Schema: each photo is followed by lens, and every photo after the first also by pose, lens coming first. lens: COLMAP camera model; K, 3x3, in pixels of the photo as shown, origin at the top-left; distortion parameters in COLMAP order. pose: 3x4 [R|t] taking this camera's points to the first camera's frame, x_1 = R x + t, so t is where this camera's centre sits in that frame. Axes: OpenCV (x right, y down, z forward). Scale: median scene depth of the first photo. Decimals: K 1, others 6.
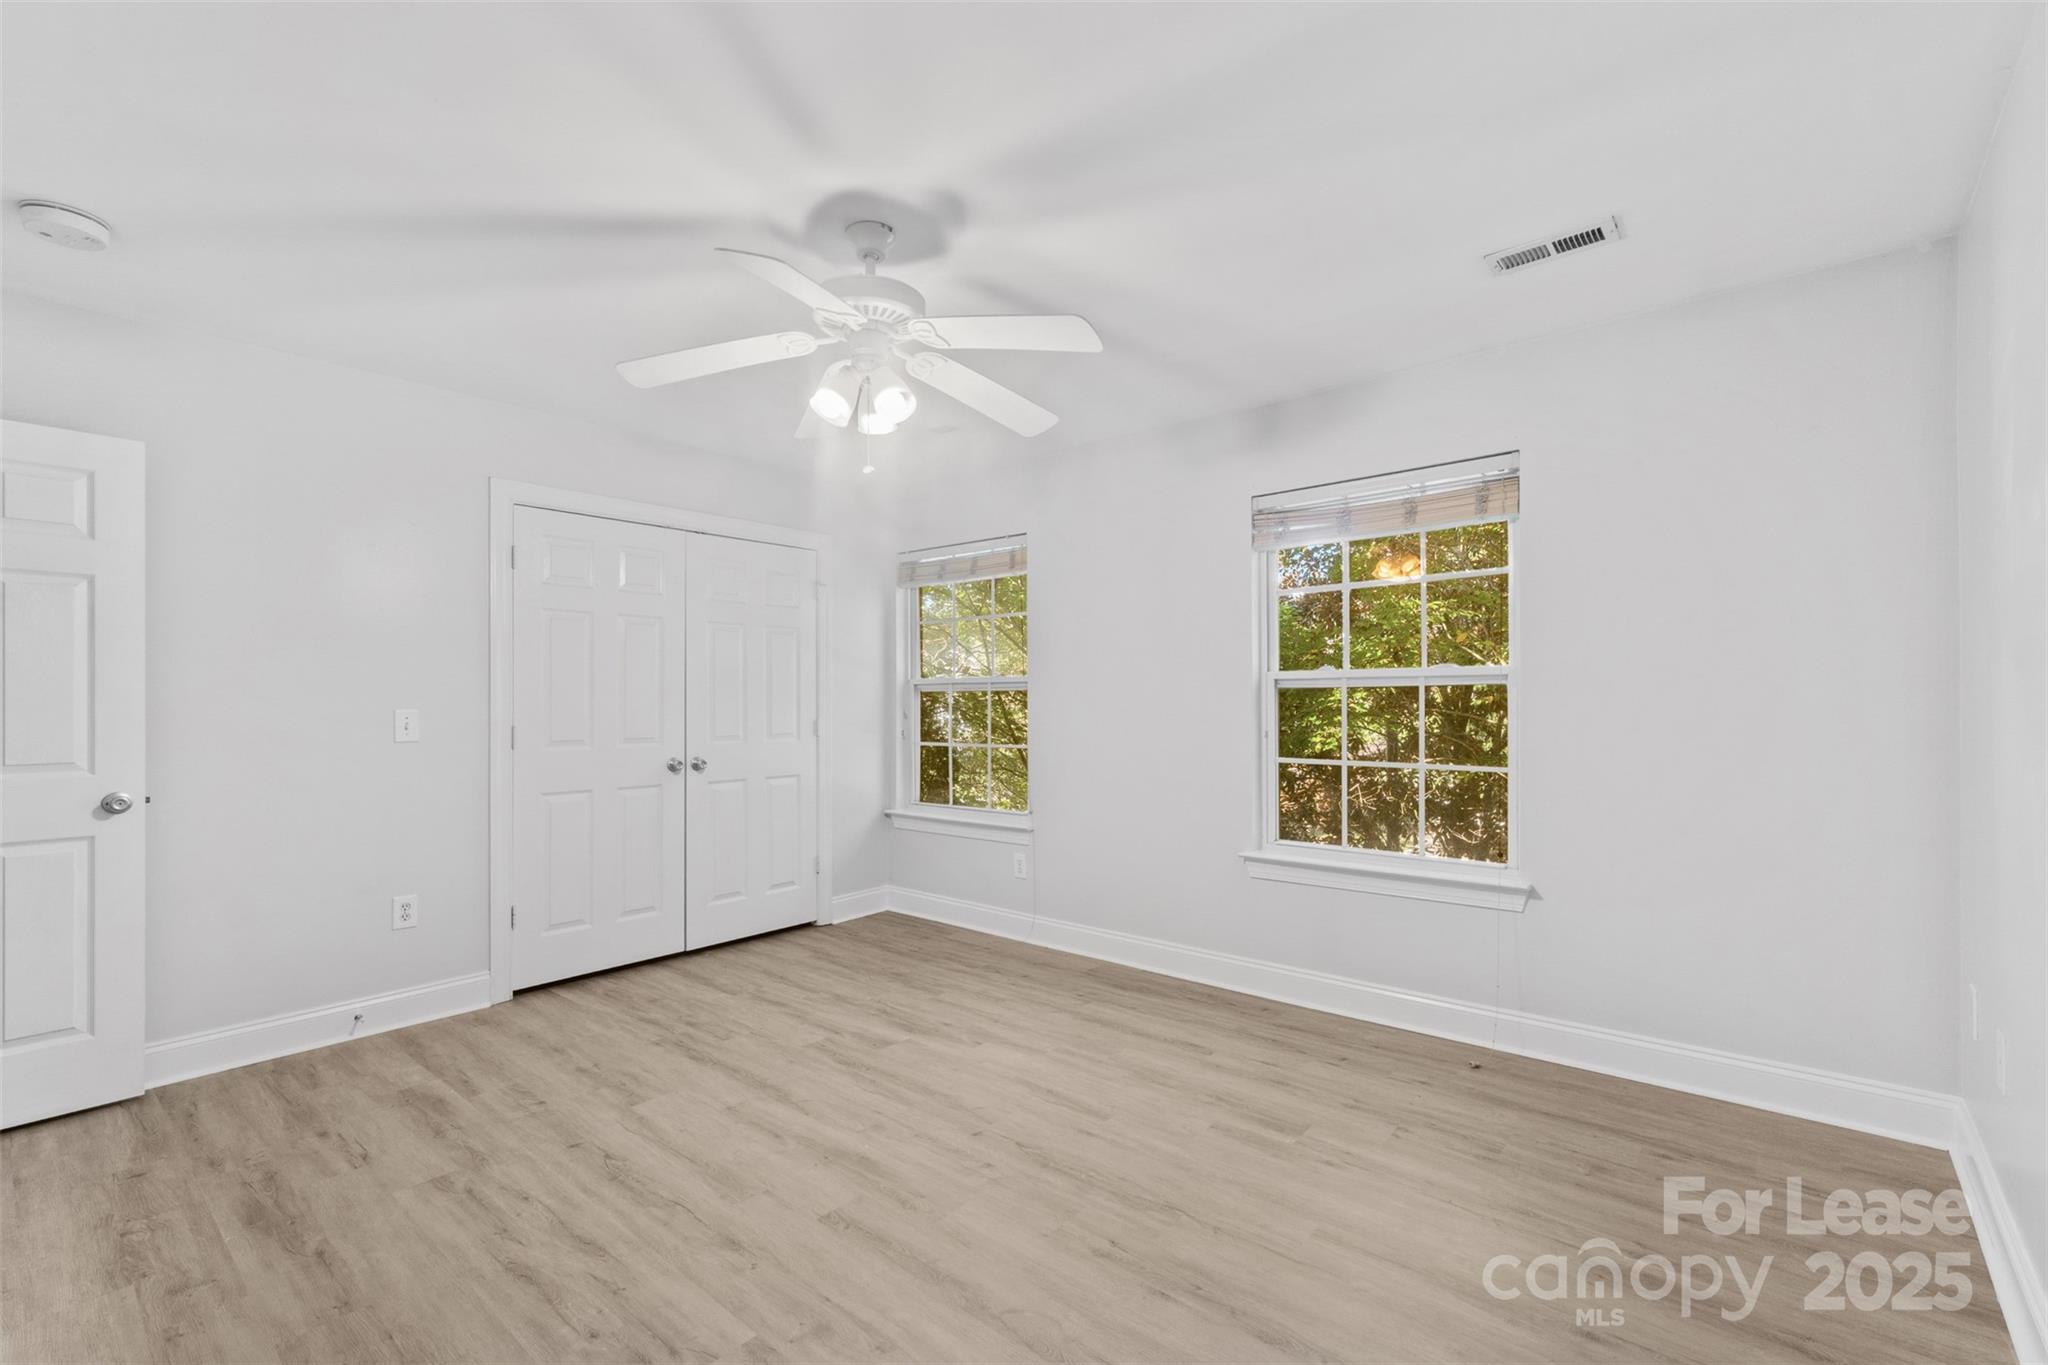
lens RADIAL K [[882.1, 0, 1020.9], [0, 882.1, 701.3], [0, 0, 1]] dist [0.000707, 0.000087]
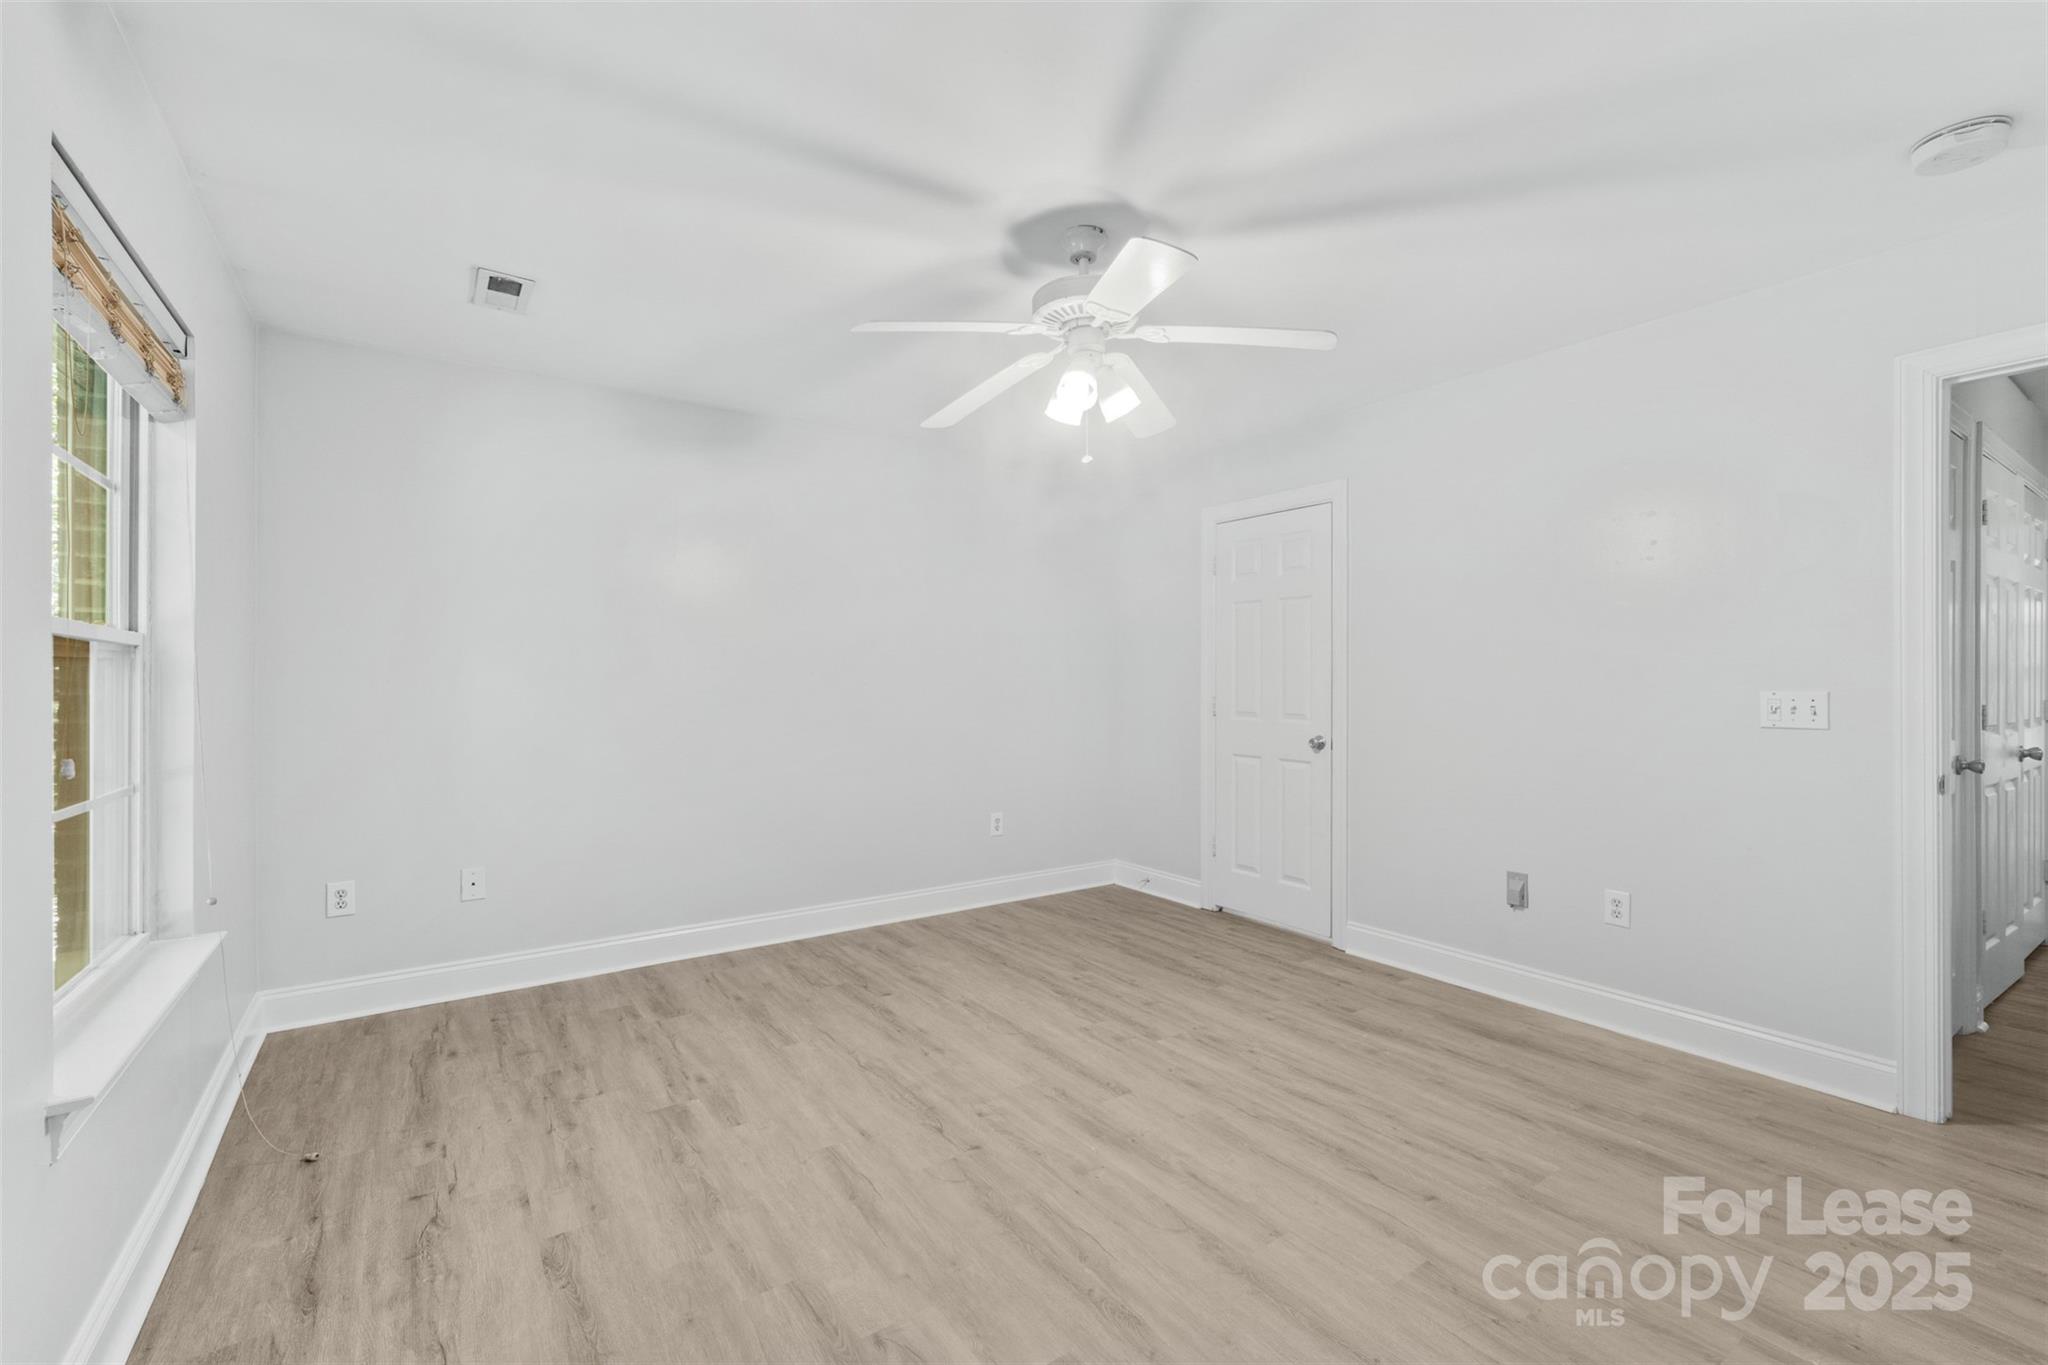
lens RADIAL K [[882.1, 0, 1022.3], [0, 882.1, 677.3], [0, 0, 1]] dist [0.000707, 0.000087]
pose [[-0.967197, 0.008166, 0.253898, -0.355085], [0.006499, 0.999951, -0.007405, 0.003474], [-0.253946, -0.005512, -0.967203, 1.987807]]
